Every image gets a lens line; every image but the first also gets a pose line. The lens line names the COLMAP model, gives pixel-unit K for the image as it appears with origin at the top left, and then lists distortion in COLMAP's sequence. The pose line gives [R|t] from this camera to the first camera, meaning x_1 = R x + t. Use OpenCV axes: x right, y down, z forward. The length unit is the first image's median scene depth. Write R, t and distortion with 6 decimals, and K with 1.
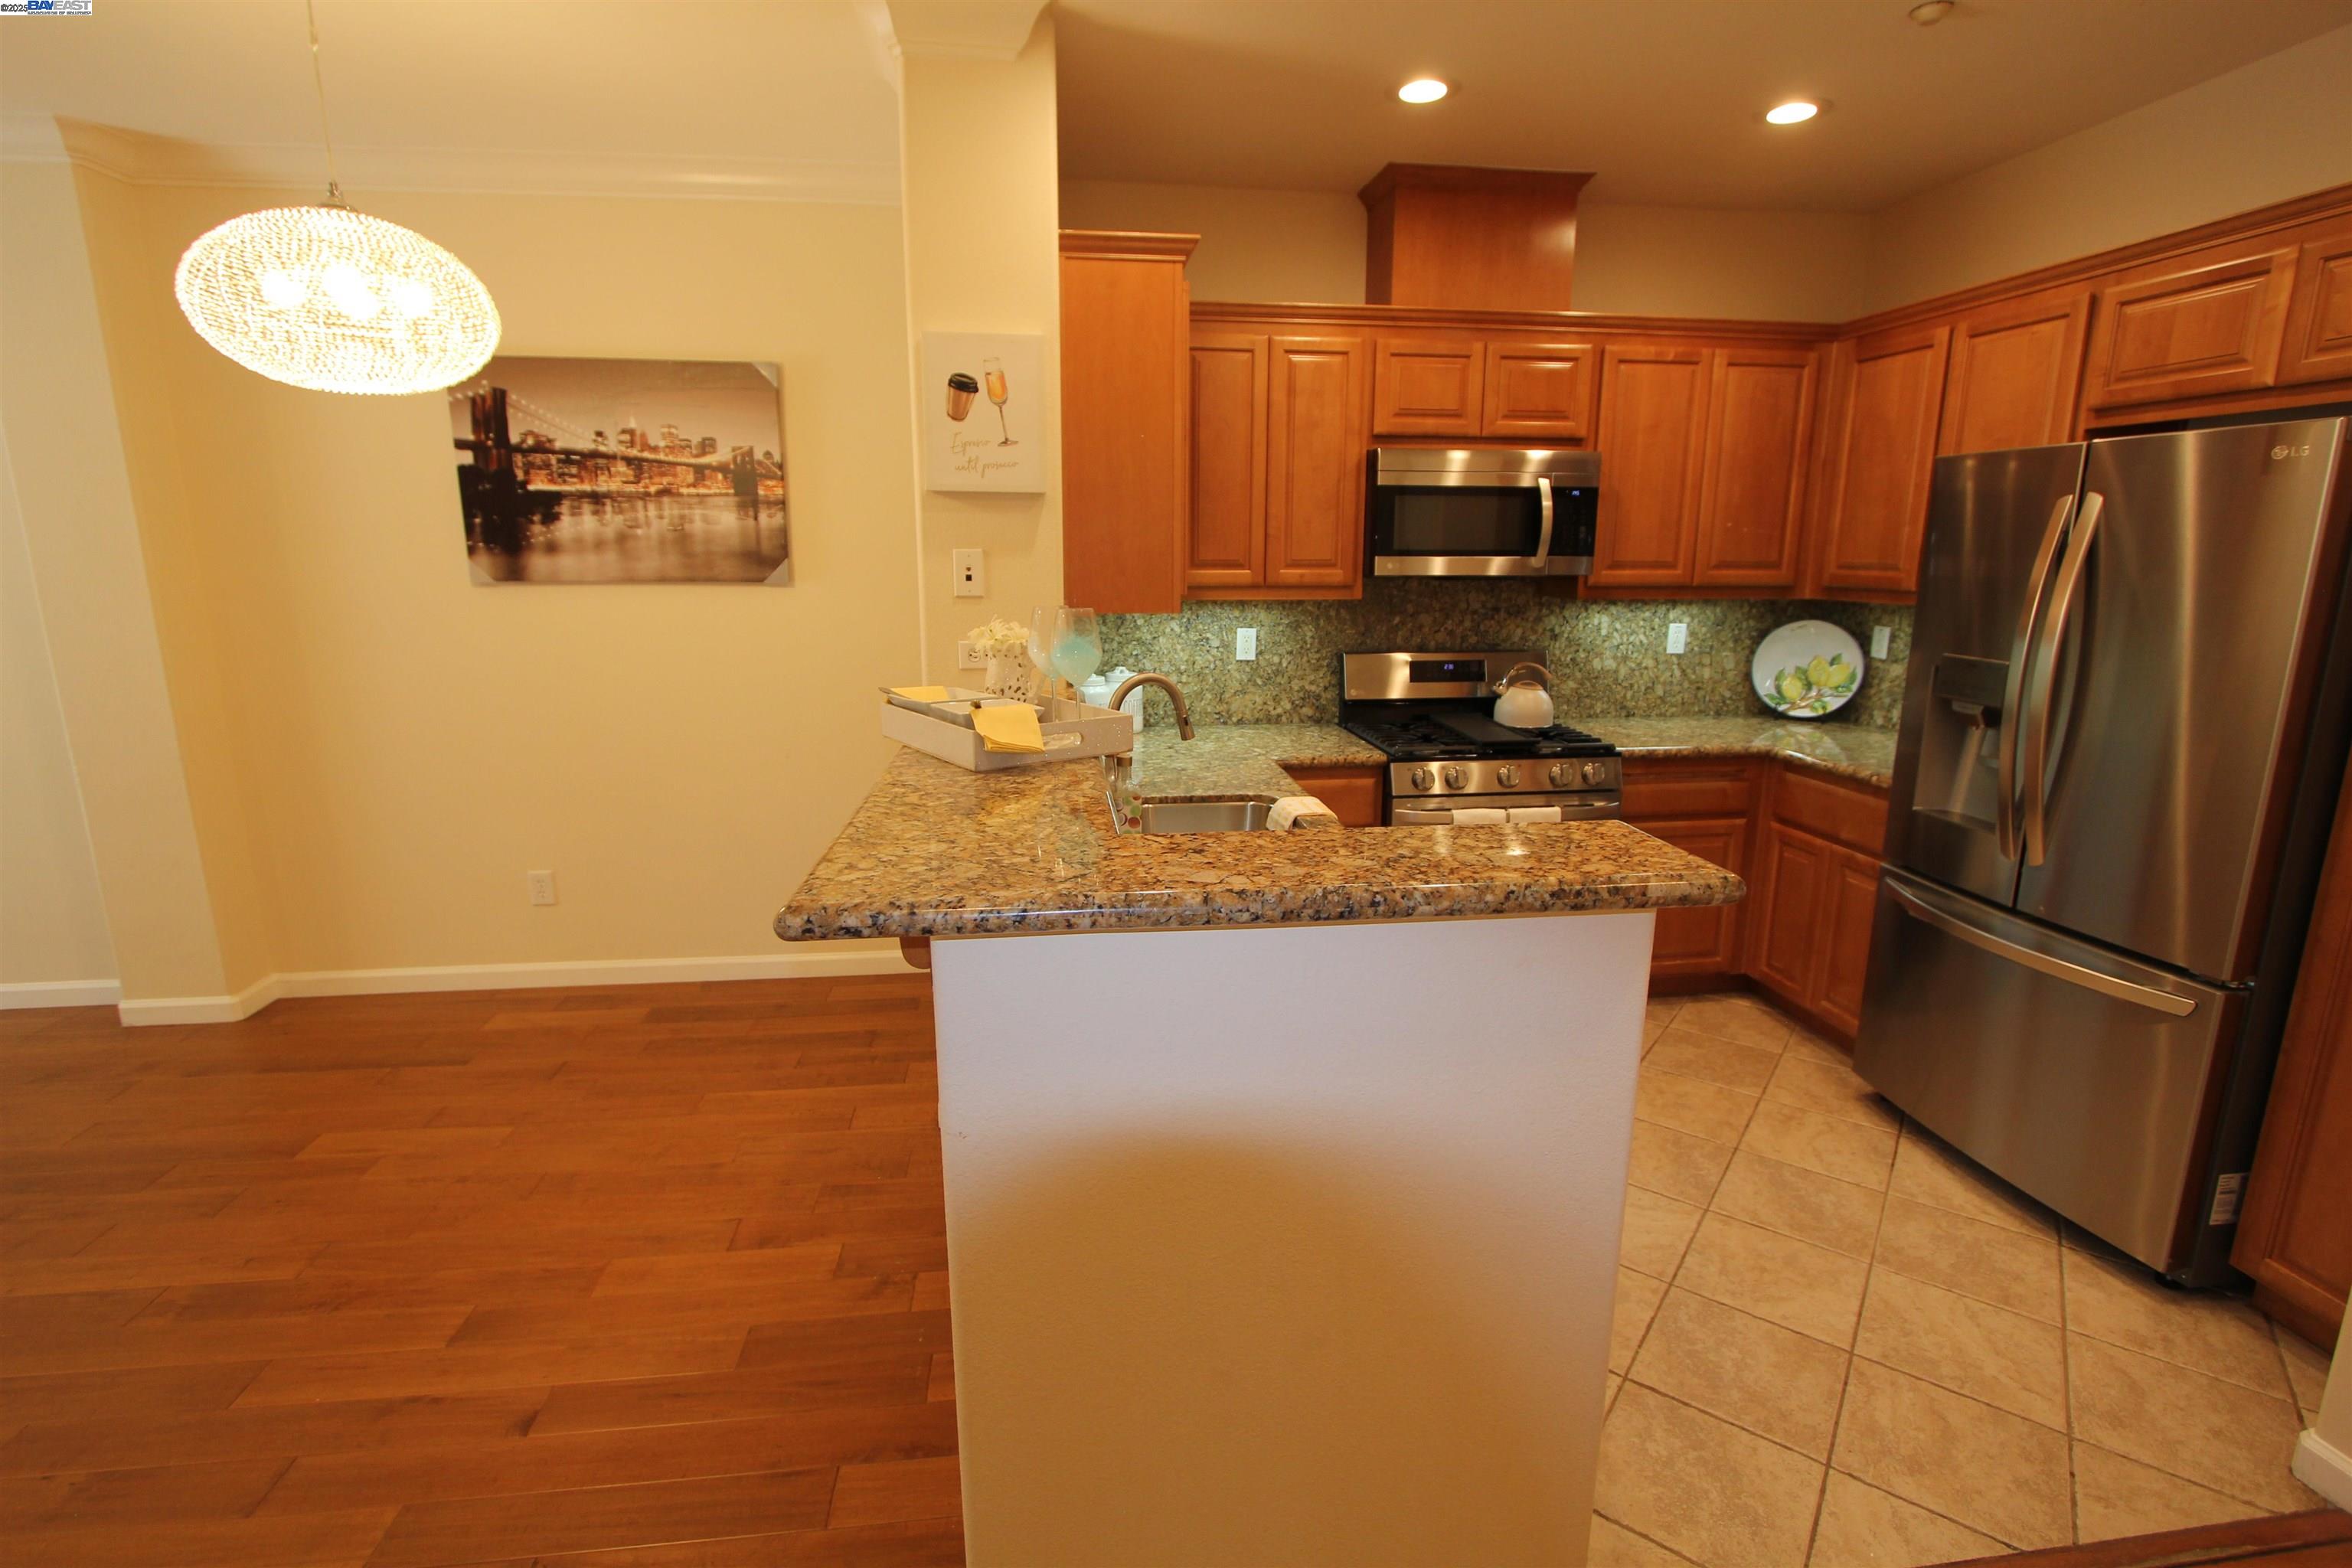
lens RADIAL K [[1080.6, 0, 1173.4], [0, 1080.6, 773.1], [0, 0, 1]] dist [-0.018172, 0.002341]
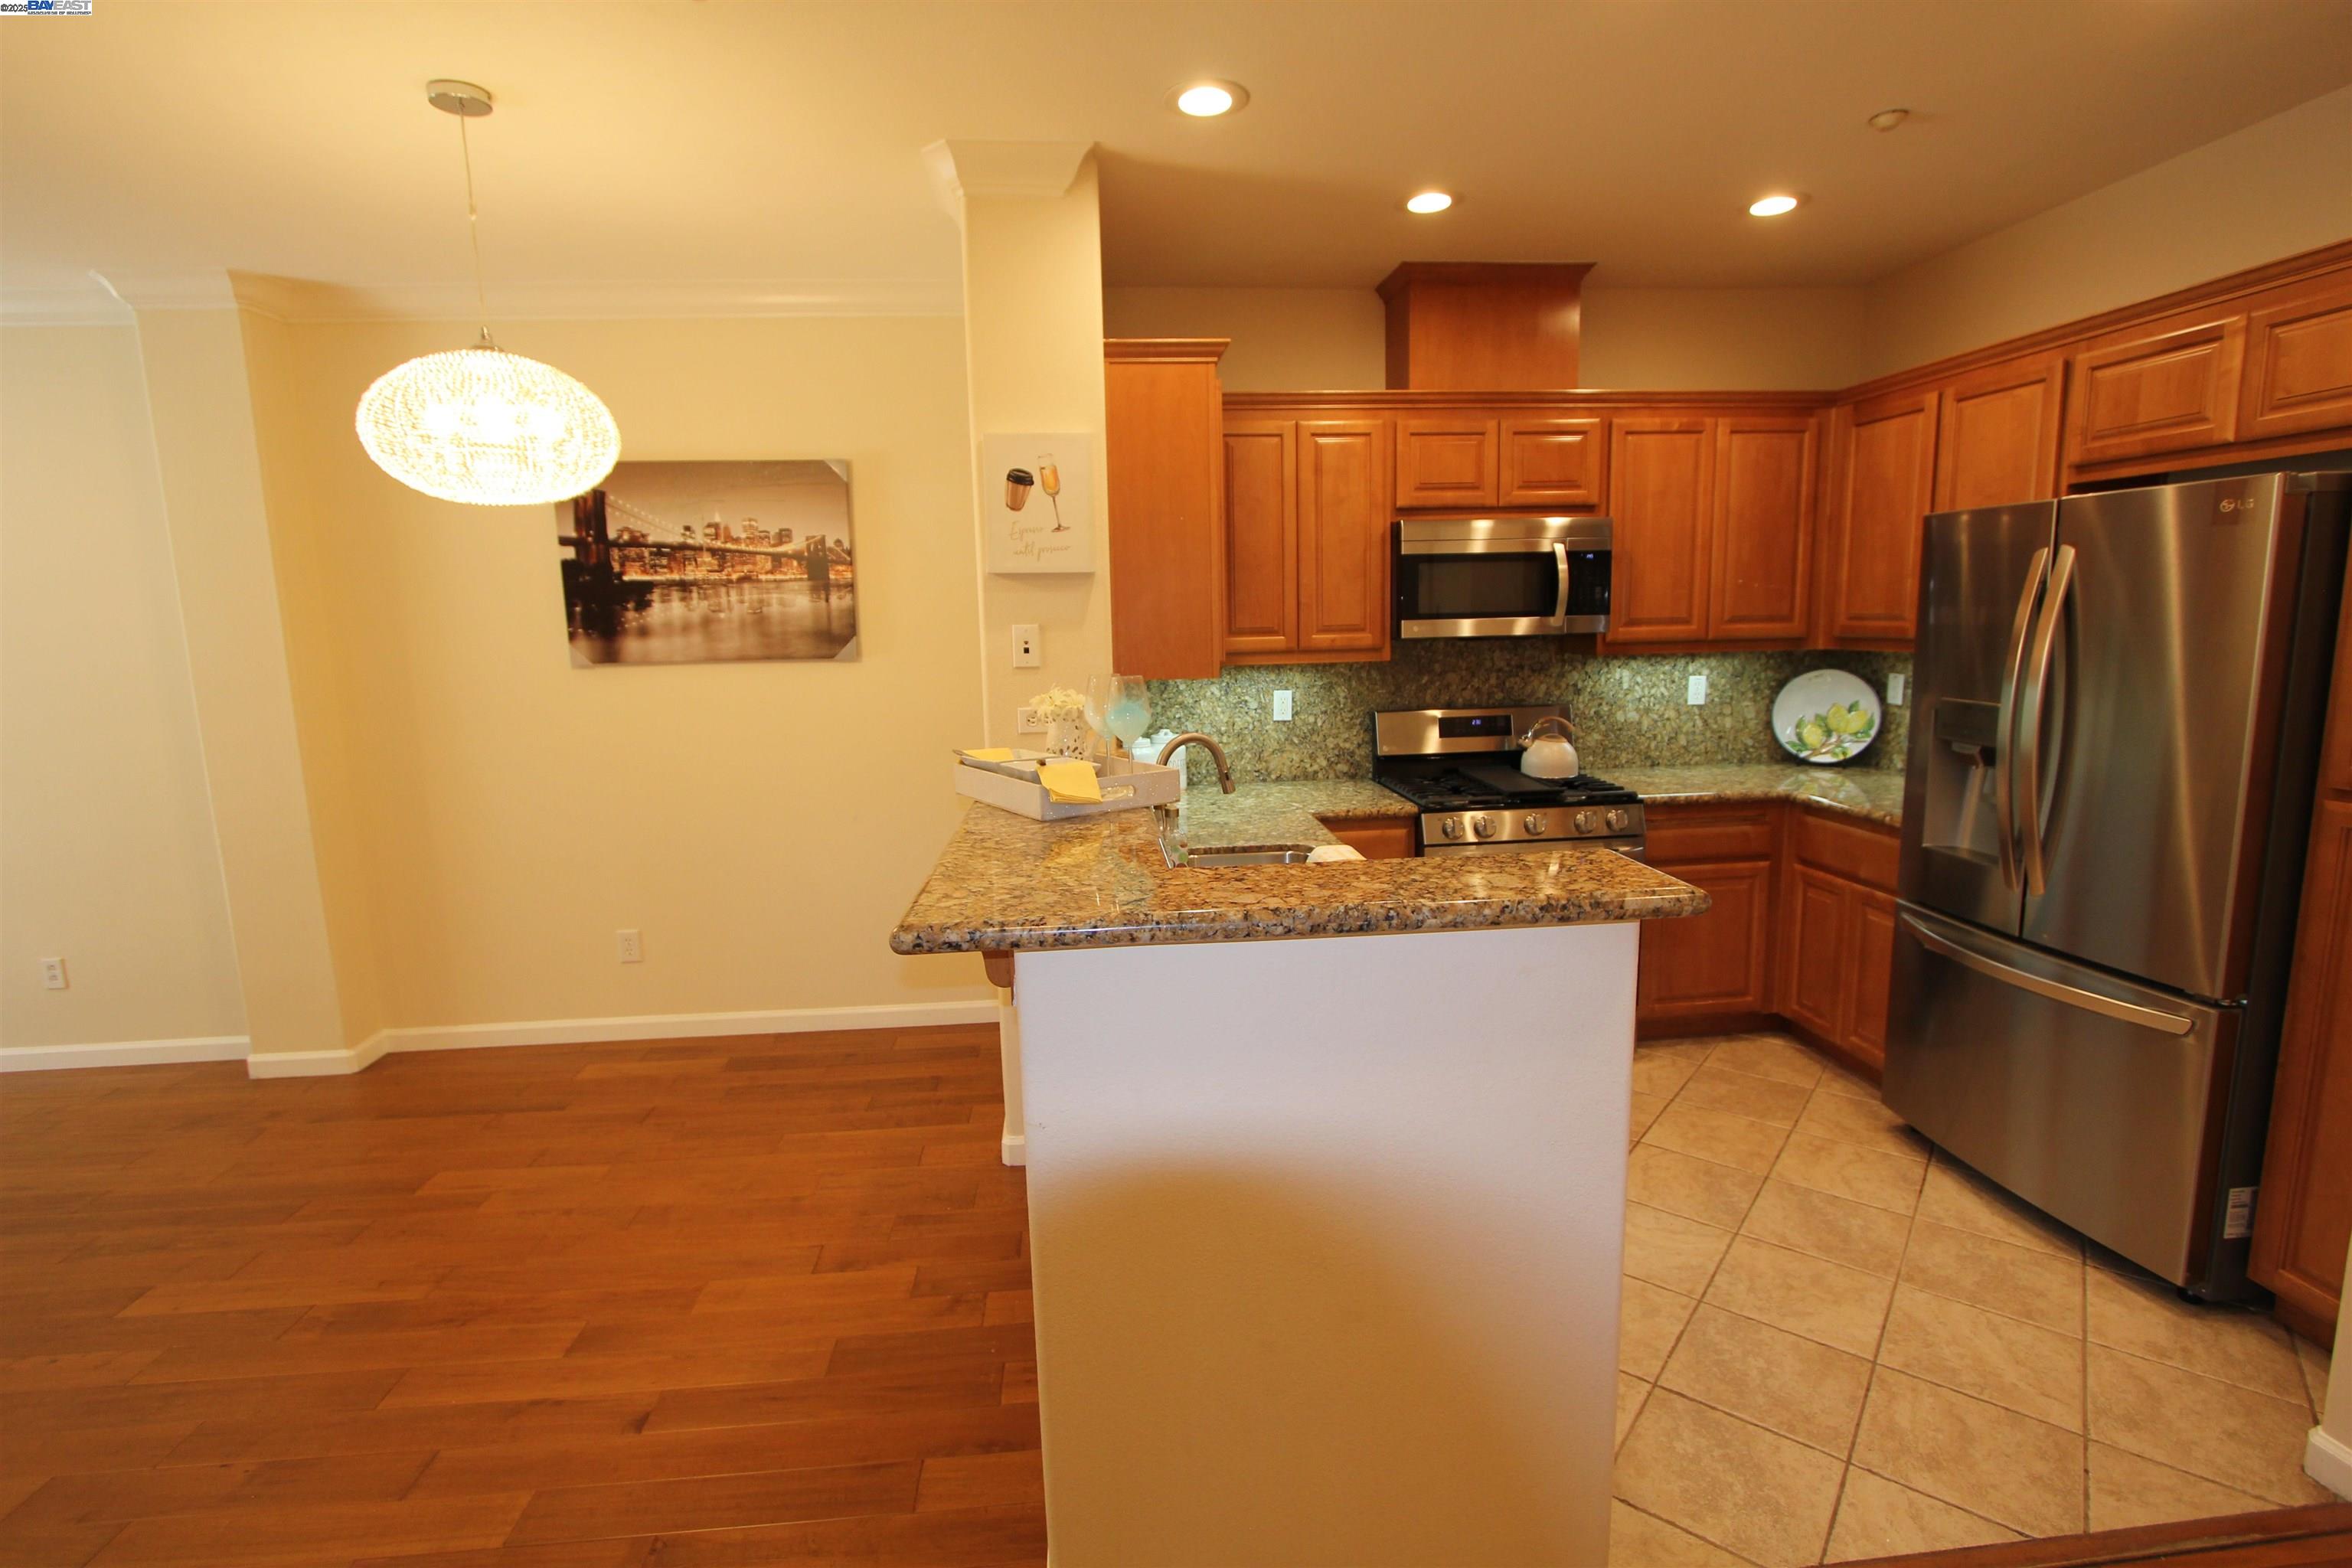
lens RADIAL K [[1080.6, 0, 1171.8], [0, 1080.6, 774.8], [0, 0, 1]] dist [-0.018172, 0.002341]
pose [[0.998996, -0.020625, -0.039758, -0.000335], [0.018287, 0.998131, -0.058311, 0.009426], [0.040886, 0.057525, 0.997506, -0.064833]]
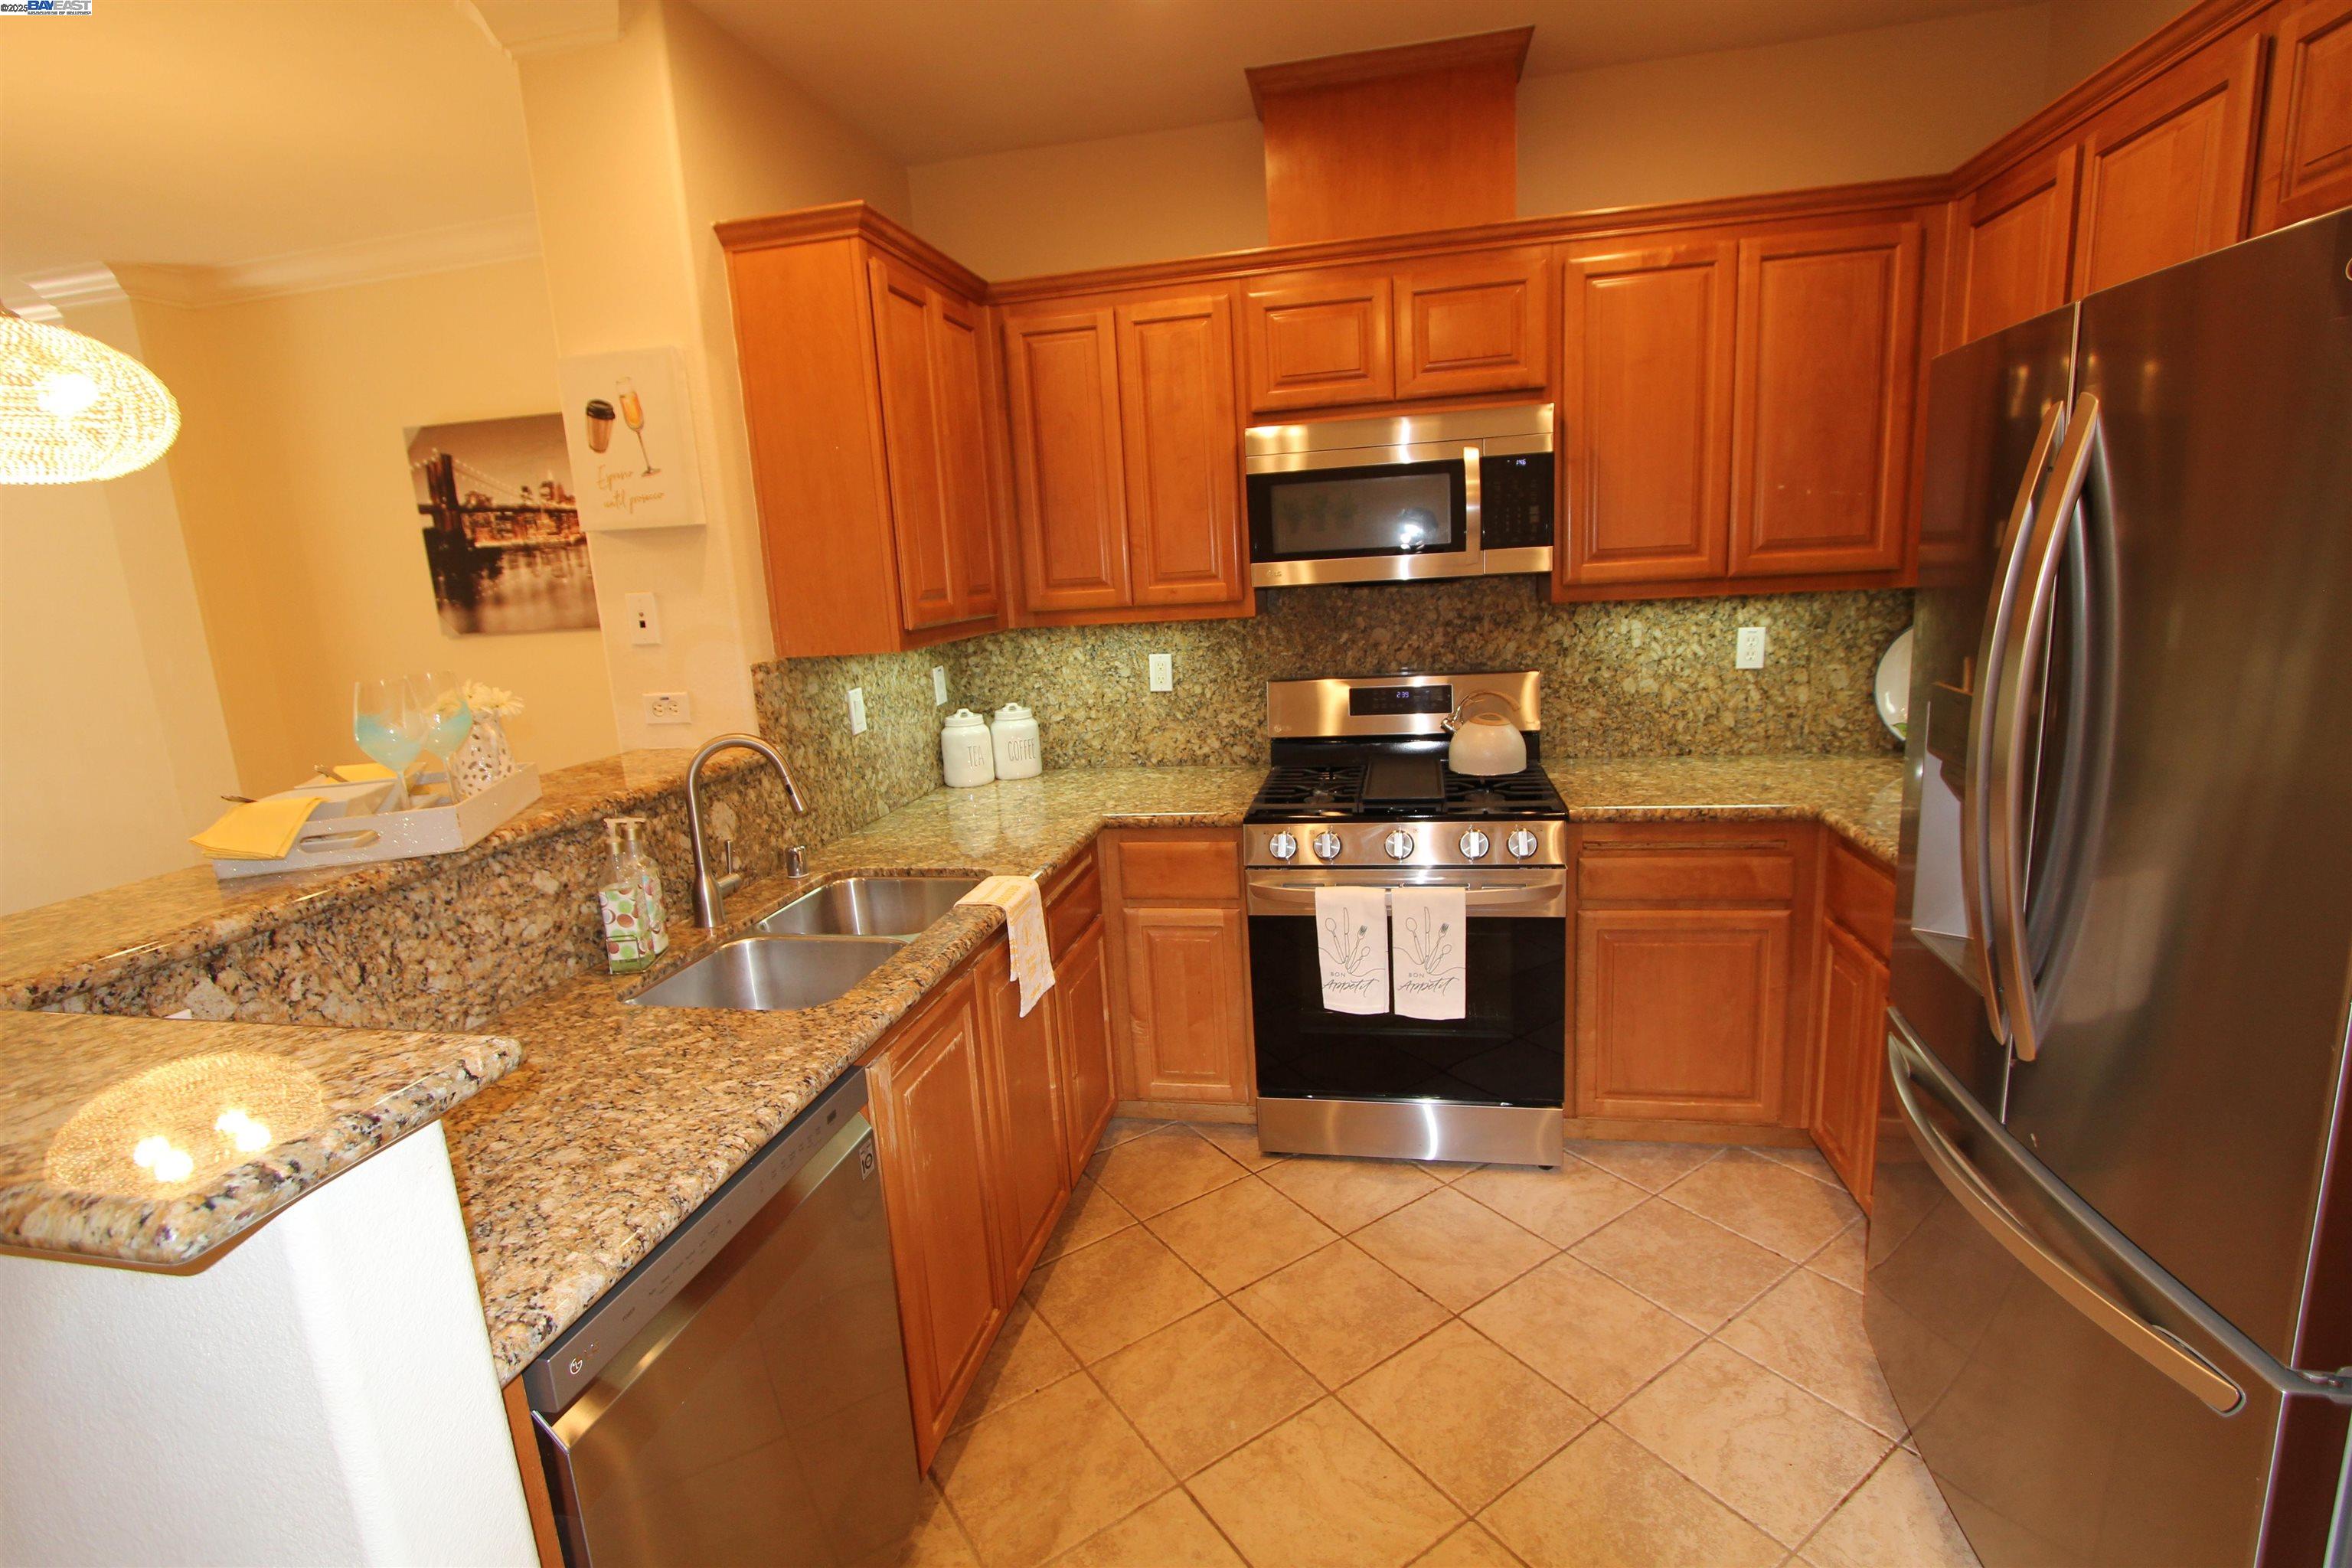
lens RADIAL K [[1080.6, 0, 1171.0], [0, 1080.6, 776.2], [0, 0, 1]] dist [-0.018172, 0.002341]
pose [[0.944867, 0.007152, -0.327376, 0.399016], [-0.006739, 0.999974, 0.002397, -0.044841], [0.327384, -0.000058, 0.944891, 0.223616]]
